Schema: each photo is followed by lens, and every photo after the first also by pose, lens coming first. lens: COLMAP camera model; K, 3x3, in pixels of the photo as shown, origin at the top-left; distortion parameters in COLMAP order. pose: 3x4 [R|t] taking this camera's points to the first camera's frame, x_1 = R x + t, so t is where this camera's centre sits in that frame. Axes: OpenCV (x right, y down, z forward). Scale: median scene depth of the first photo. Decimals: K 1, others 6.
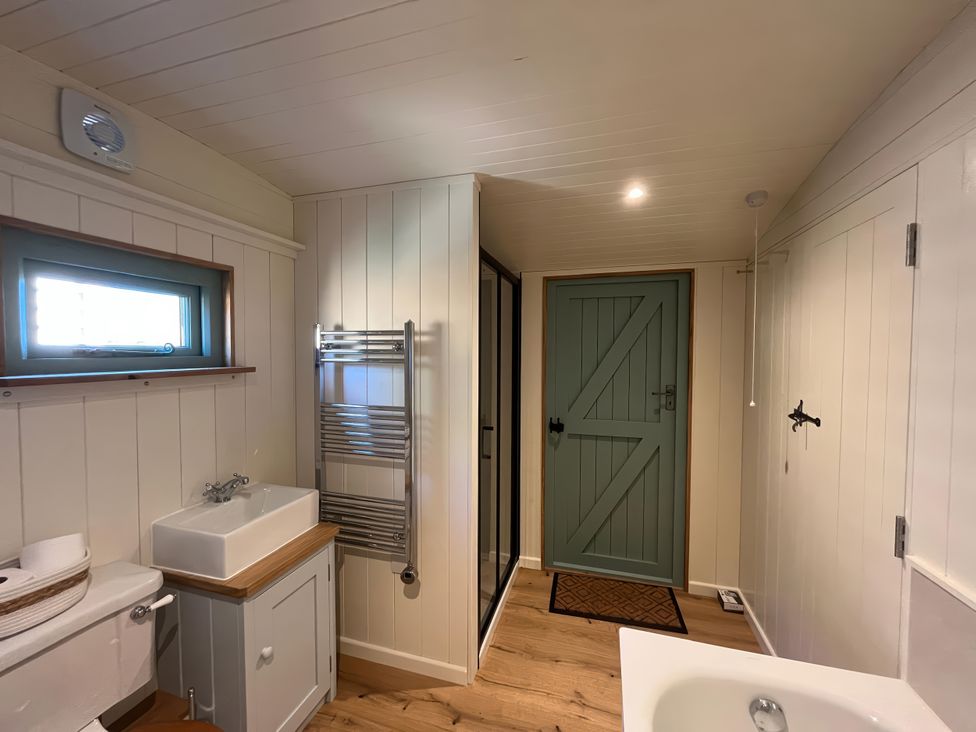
lens RADIAL K [[392.3, 0, 486.8], [0, 392.3, 364.8], [0, 0, 1]] dist [-0.004144, -0.000455]
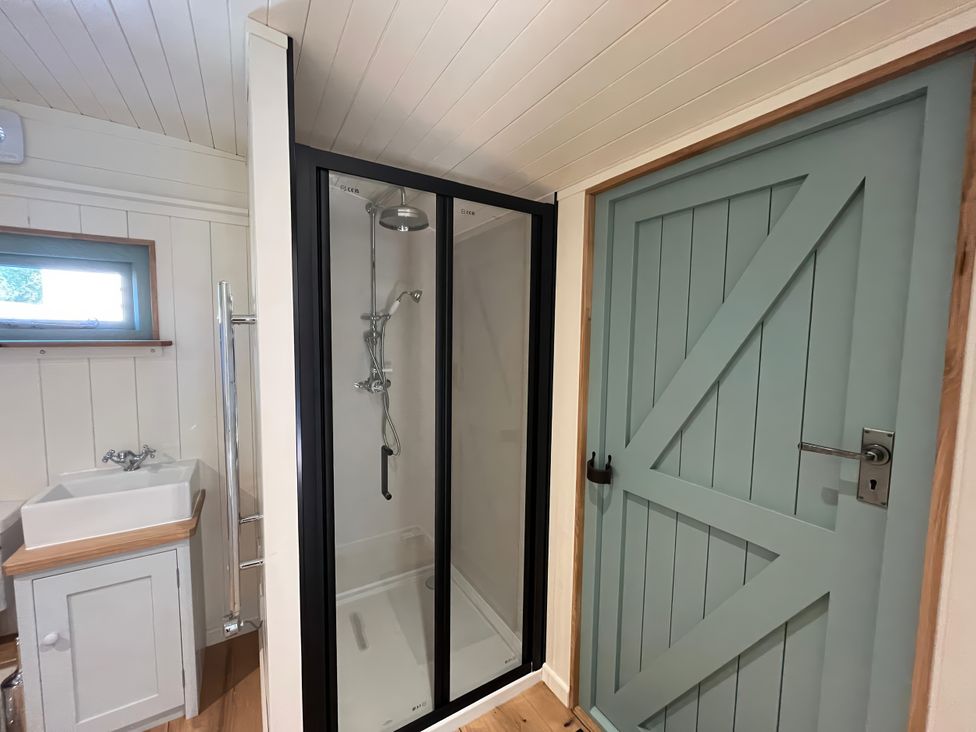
lens RADIAL K [[392.3, 0, 485.2], [0, 392.3, 367.6], [0, 0, 1]] dist [-0.004144, -0.000455]
pose [[0.743675, 0.060616, -0.665788, 0.440796], [-0.036374, 0.998075, 0.050239, -0.004690], [0.667552, -0.013145, 0.744447, 0.539739]]
